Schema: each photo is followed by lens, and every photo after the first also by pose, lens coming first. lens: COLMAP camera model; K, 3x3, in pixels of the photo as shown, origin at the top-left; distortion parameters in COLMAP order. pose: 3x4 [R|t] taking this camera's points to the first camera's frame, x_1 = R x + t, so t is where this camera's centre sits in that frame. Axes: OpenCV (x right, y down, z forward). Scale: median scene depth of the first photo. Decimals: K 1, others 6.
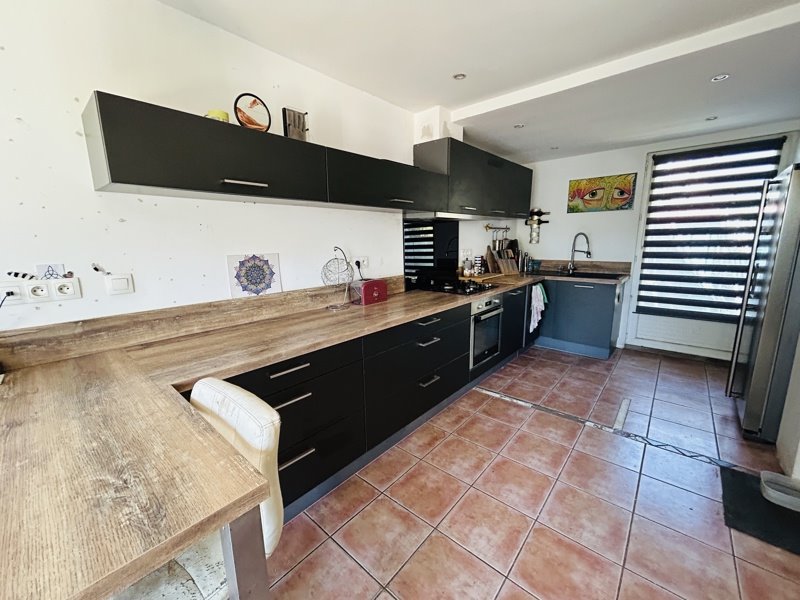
lens RADIAL K [[321.7, 0, 400.5], [0, 321.7, 299.7], [0, 0, 1]] dist [-0.002082, -0.000607]
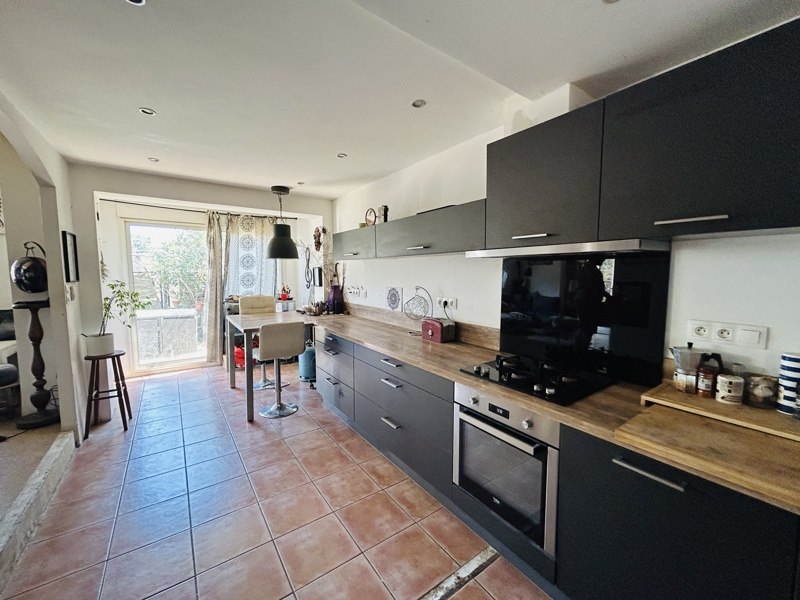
lens RADIAL K [[321.7, 0, 400.1], [0, 321.7, 299.7], [0, 0, 1]] dist [-0.002082, -0.000607]
pose [[-0.231035, 0.102540, -0.967527, 1.187062], [-0.172852, 0.974286, 0.144532, -0.318702], [0.957468, 0.200631, -0.207370, 1.346236]]
